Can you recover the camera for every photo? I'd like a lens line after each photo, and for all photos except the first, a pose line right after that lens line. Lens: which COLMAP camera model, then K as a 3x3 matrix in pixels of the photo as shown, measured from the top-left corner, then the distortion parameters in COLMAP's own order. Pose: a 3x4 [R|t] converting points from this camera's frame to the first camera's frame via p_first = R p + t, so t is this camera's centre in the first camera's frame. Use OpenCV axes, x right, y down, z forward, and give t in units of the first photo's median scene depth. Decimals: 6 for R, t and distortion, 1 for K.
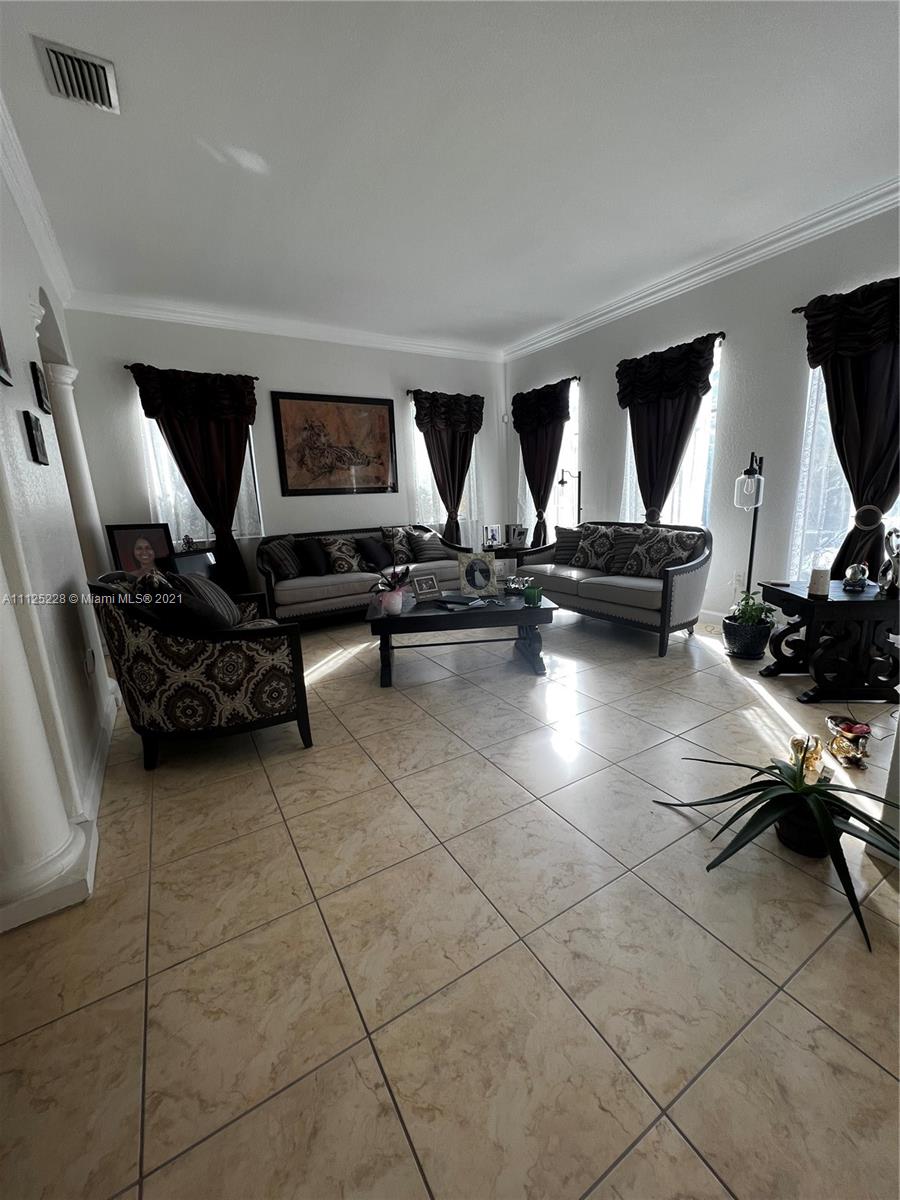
lens RADIAL K [[481.4, 0, 451.6], [0, 481.4, 598.3], [0, 0, 1]] dist [-0.003513, 0.001194]
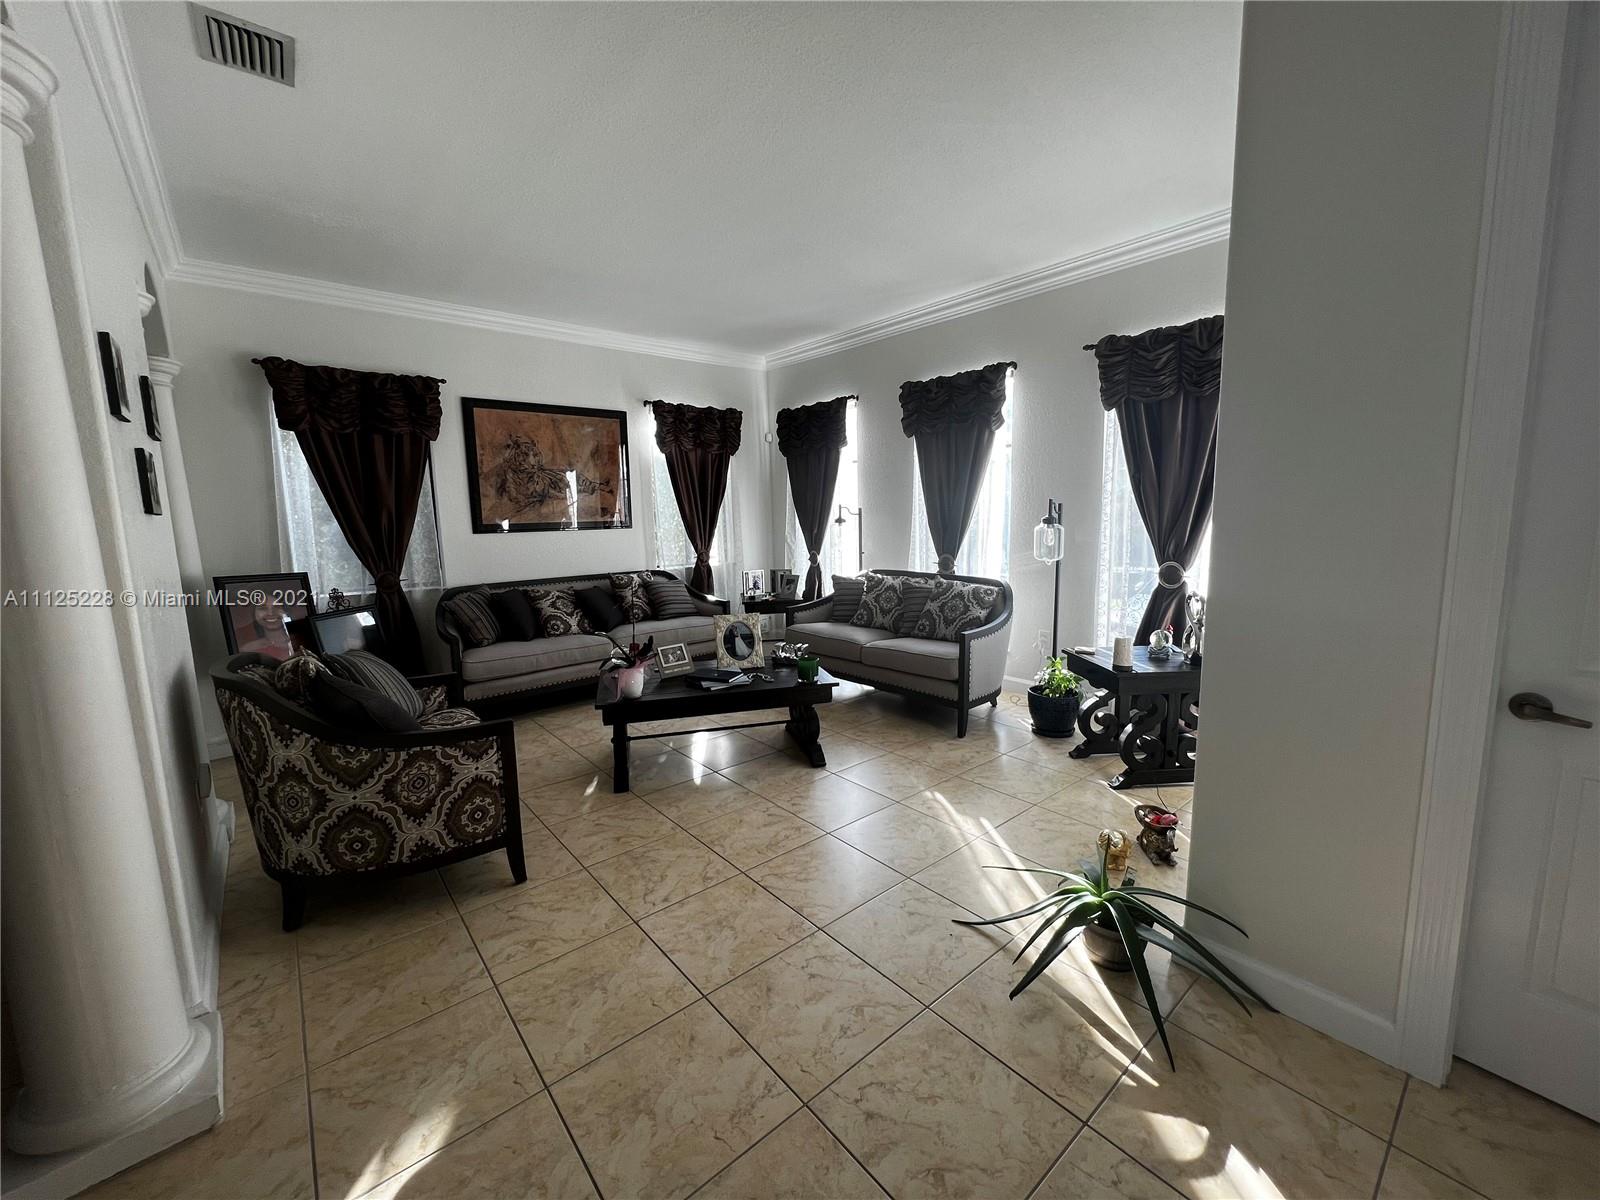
lens RADIAL K [[641.9, 0, 797.0], [0, 641.9, 598.1], [0, 0, 1]] dist [-0.003513, 0.001194]
pose [[0.987774, -0.002527, 0.155871, -0.018107], [0.015319, 0.996603, -0.080920, -0.036814], [-0.155136, 0.082318, 0.984457, -0.075297]]
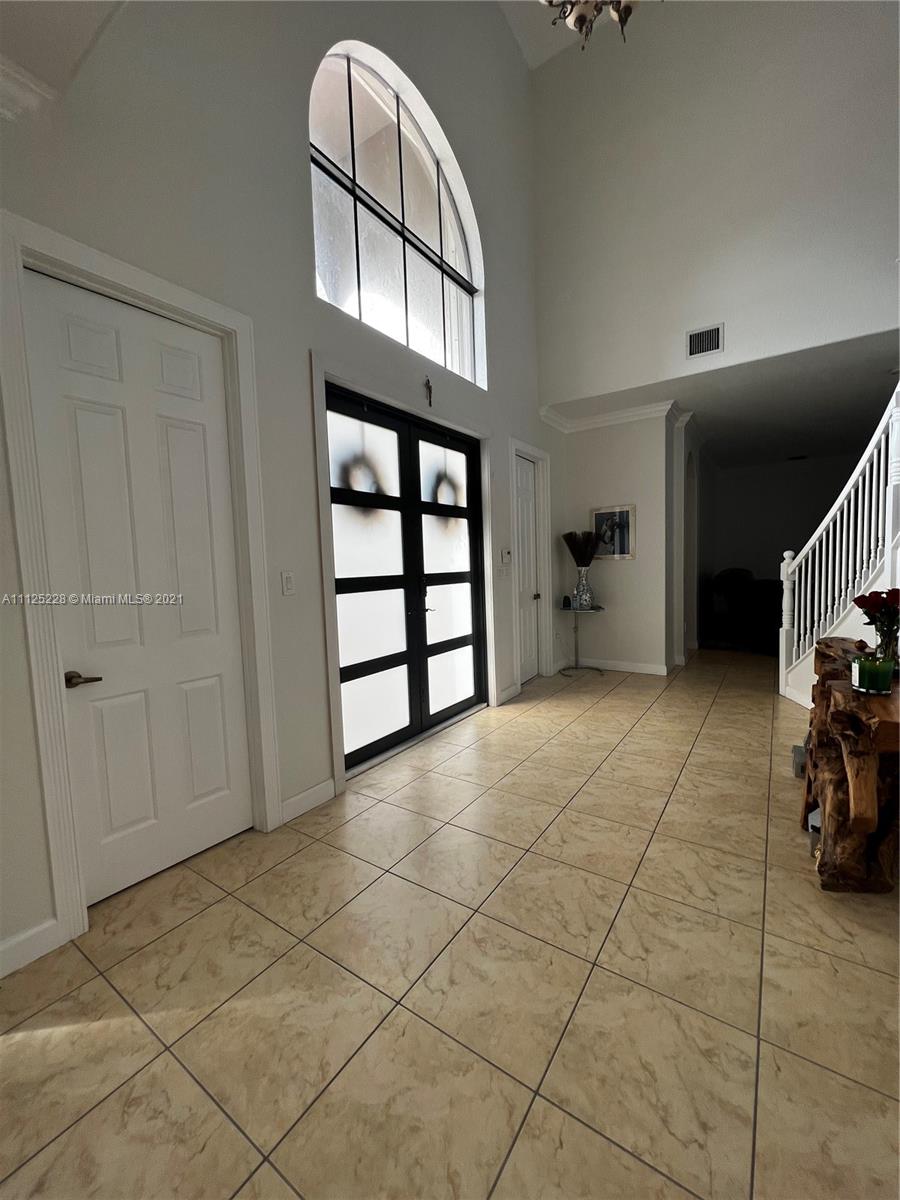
lens RADIAL K [[481.4, 0, 450.4], [0, 481.4, 599.4], [0, 0, 1]] dist [-0.003513, 0.001194]
pose [[-0.418961, -0.014270, 0.907892, -0.149806], [0.242016, 0.961951, 0.126801, -0.044843], [-0.875157, 0.272849, -0.399566, 0.095277]]
